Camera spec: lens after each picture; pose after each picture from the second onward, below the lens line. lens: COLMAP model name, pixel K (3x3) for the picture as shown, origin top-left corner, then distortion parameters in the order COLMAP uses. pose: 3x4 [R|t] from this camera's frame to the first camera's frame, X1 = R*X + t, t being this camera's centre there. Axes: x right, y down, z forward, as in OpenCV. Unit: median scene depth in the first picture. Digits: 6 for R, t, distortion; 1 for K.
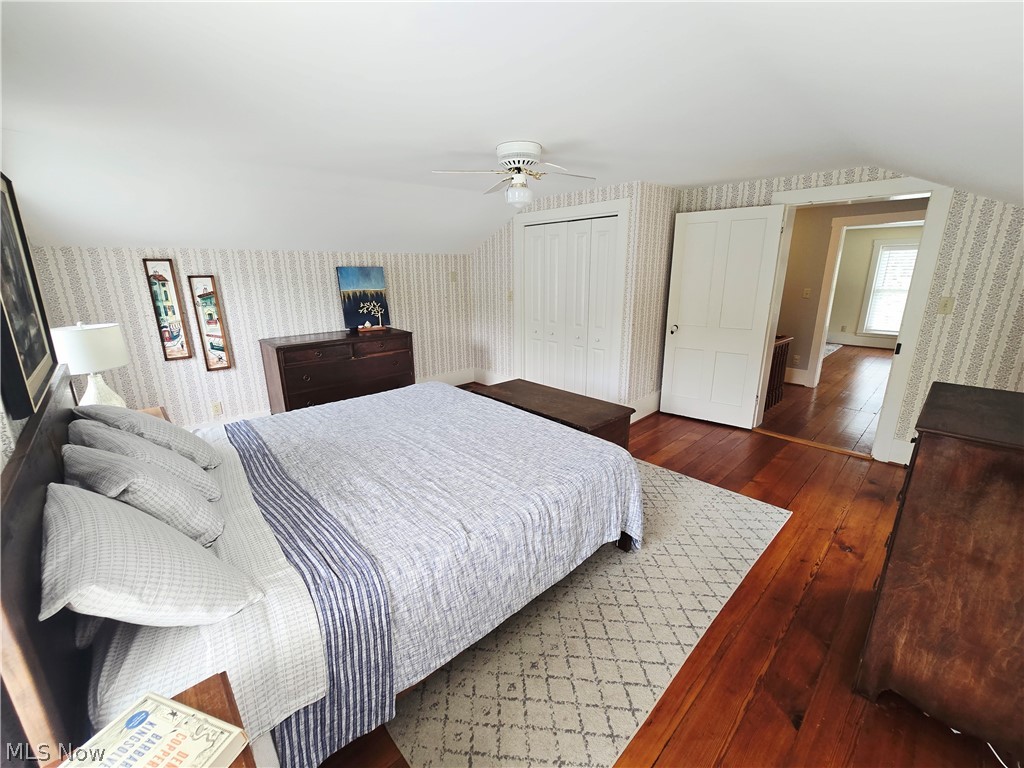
lens RADIAL K [[419.7, 0, 518.6], [0, 419.7, 378.8], [0, 0, 1]] dist [0.001618, 0.000345]
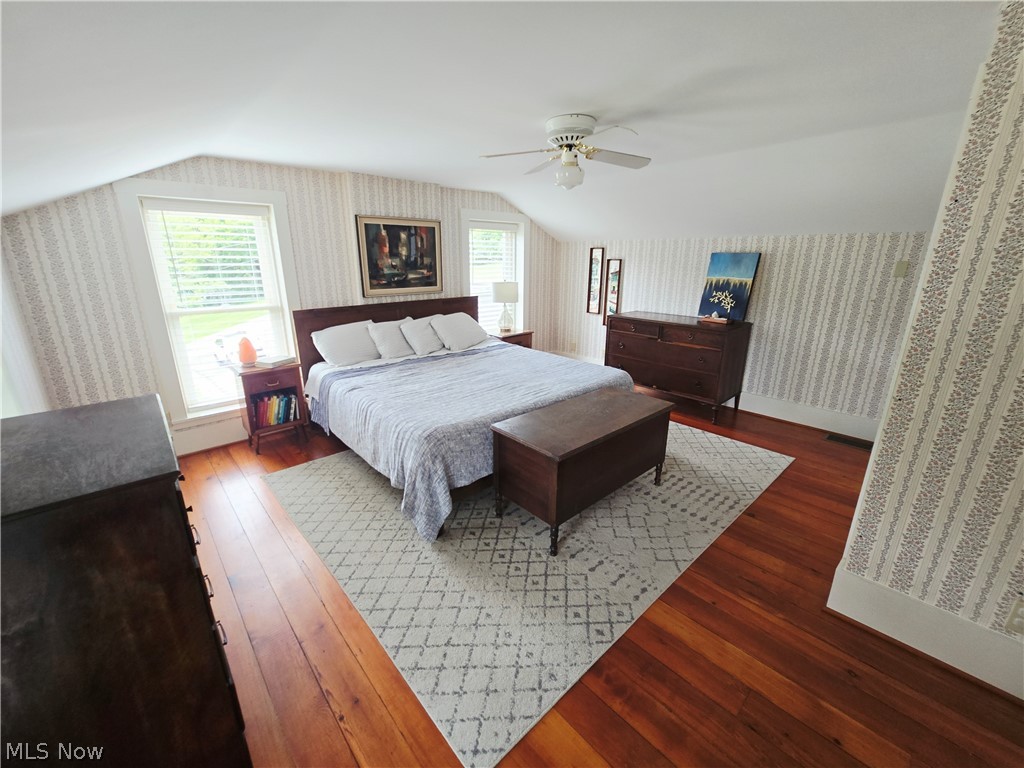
lens RADIAL K [[419.7, 0, 519.1], [0, 419.7, 386.6], [0, 0, 1]] dist [0.001618, 0.000345]
pose [[-0.013281, 0.306987, -0.951621, 0.772999], [-0.255357, 0.919106, 0.300061, -0.199509], [0.966756, 0.246988, 0.066185, 0.722866]]
